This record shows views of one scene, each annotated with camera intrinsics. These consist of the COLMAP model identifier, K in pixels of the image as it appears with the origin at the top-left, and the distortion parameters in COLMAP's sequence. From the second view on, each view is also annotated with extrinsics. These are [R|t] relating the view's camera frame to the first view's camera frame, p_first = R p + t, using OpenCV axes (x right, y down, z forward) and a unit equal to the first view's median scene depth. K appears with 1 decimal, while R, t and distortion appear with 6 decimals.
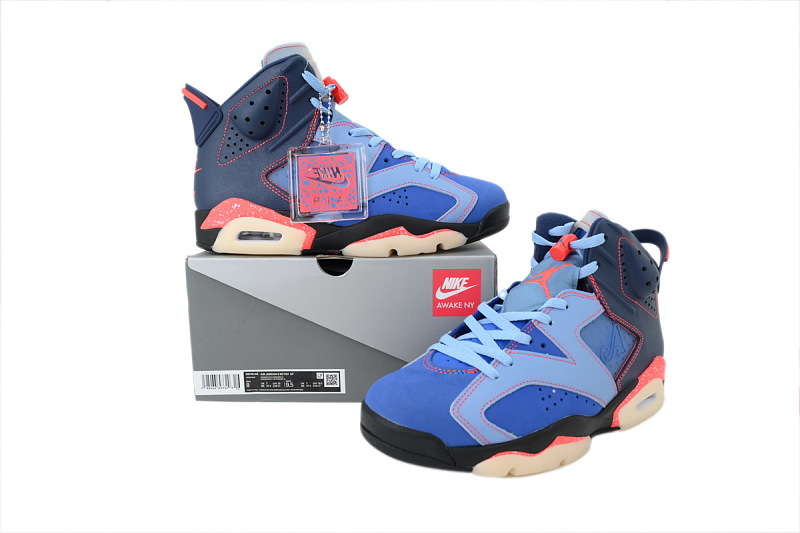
lens RADIAL K [[566.3, 0, 400.0], [0, 566.3, 266.5], [0, 0, 1]] dist [0.000027, 0.001131]
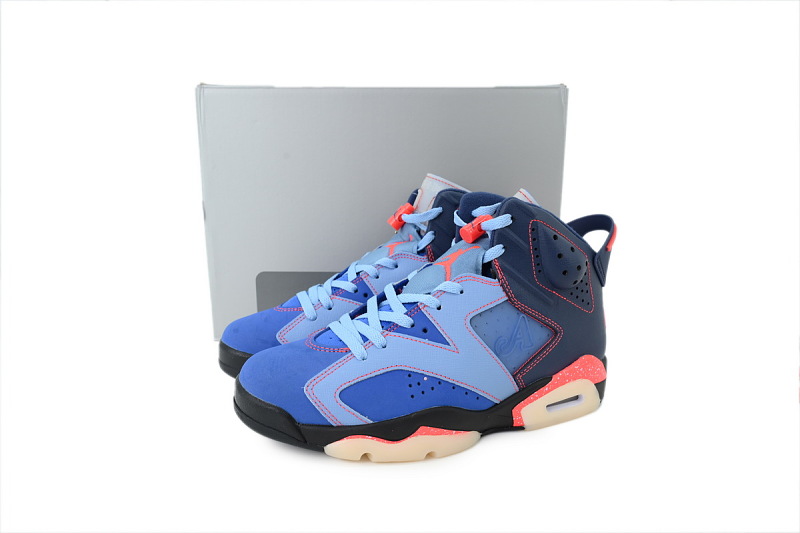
lens RADIAL K [[566.3, 0, 400.0], [0, 566.3, 266.5], [0, 0, 1]] dist [0.000027, 0.001131]
pose [[0.976867, 0.052304, -0.207353, 0.396397], [-0.048916, 0.998573, 0.021435, 0.015281], [0.208178, -0.010796, 0.978031, 0.070572]]
